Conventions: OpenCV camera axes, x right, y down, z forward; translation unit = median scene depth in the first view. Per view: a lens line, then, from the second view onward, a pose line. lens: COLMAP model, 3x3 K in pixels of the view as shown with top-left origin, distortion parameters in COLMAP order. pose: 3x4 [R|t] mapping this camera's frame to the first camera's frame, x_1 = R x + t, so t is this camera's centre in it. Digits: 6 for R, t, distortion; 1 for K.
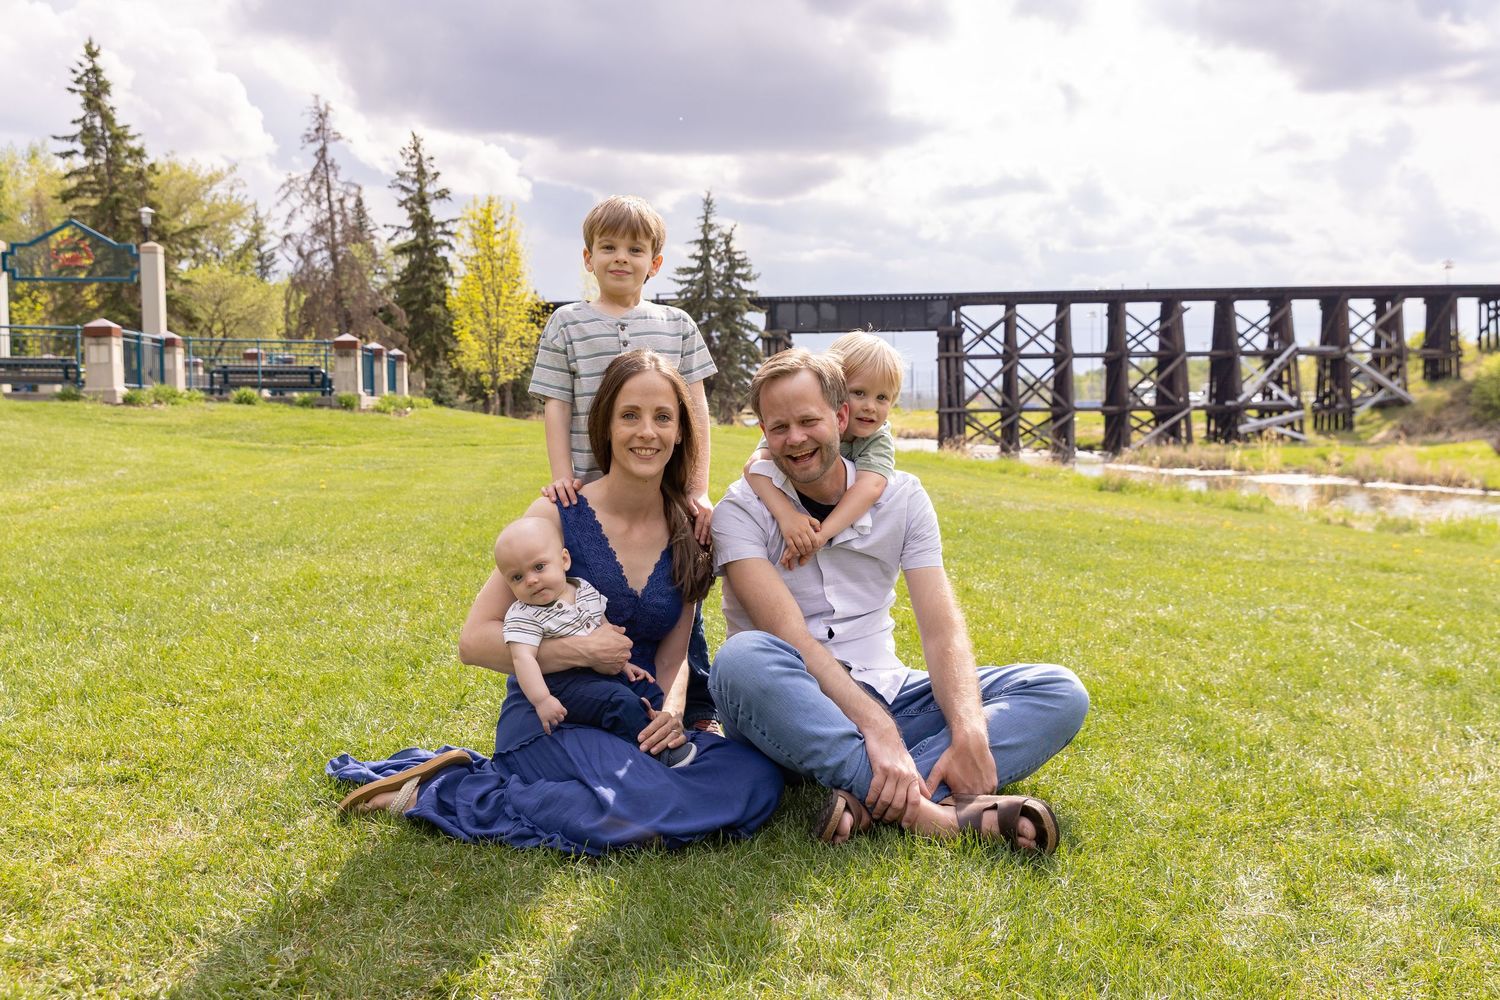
lens RADIAL K [[1938.1, 0, 750.0], [0, 1938.1, 500.0], [0, 0, 1]] dist [0.000179, 0.030085]
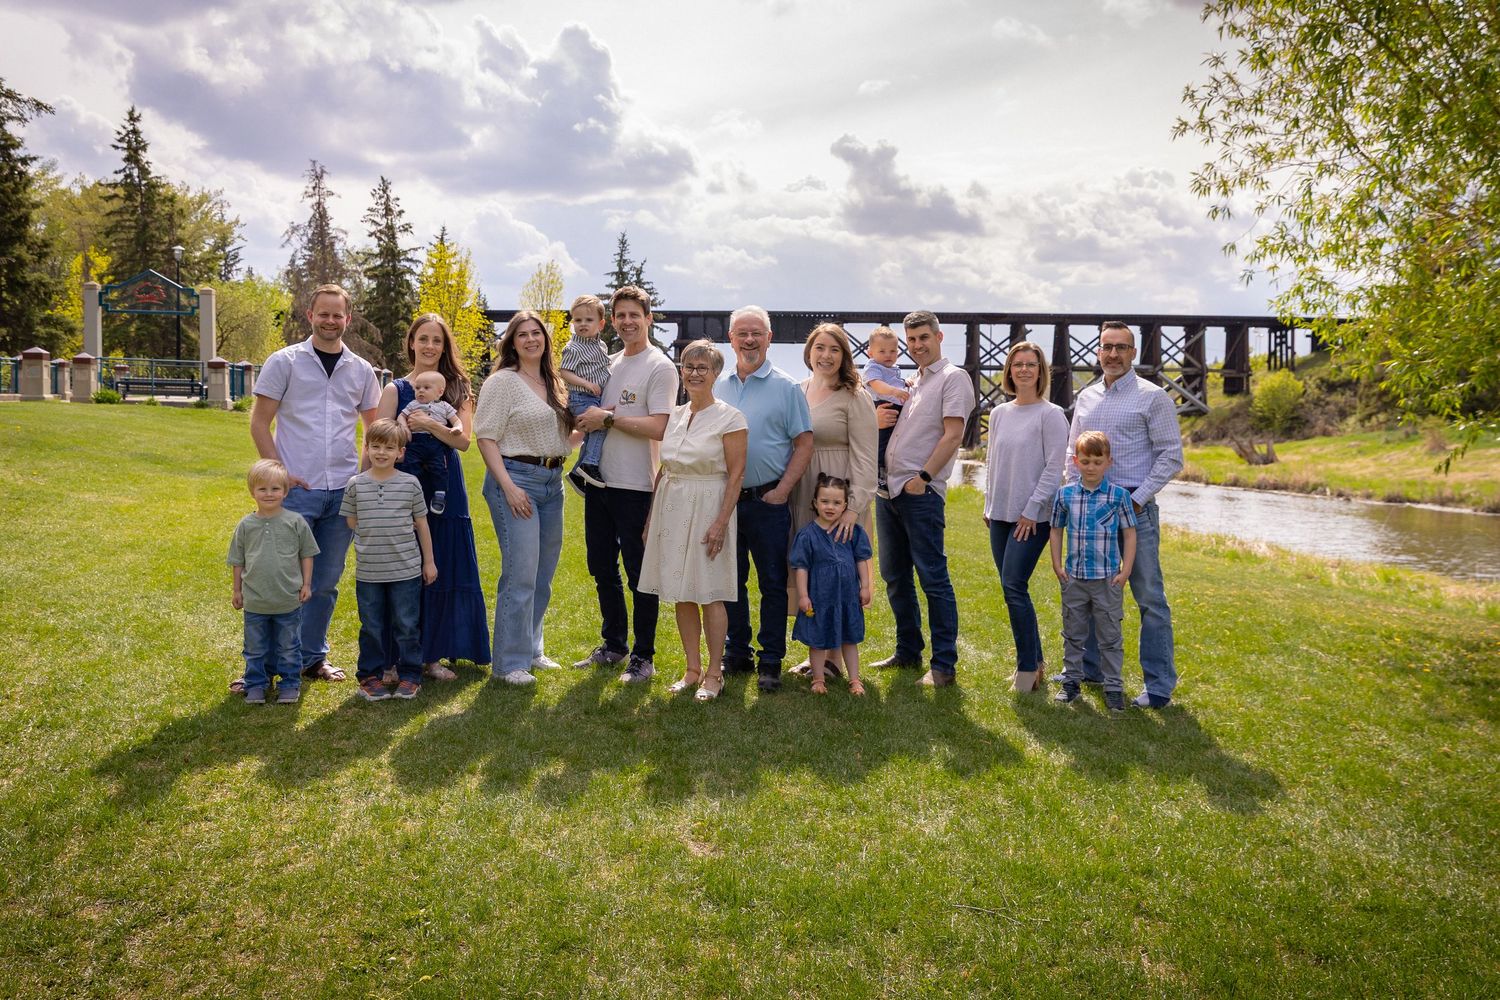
lens RADIAL K [[2028.5, 0, 750.0], [0, 2028.5, 500.0], [0, 0, 1]] dist [0.029757, -0.869272]
pose [[0.999501, 0.016690, 0.026828, 0.022863], [-0.016771, 0.999855, 0.002779, 0.004788], [-0.026778, -0.003228, 0.999636, -0.245999]]
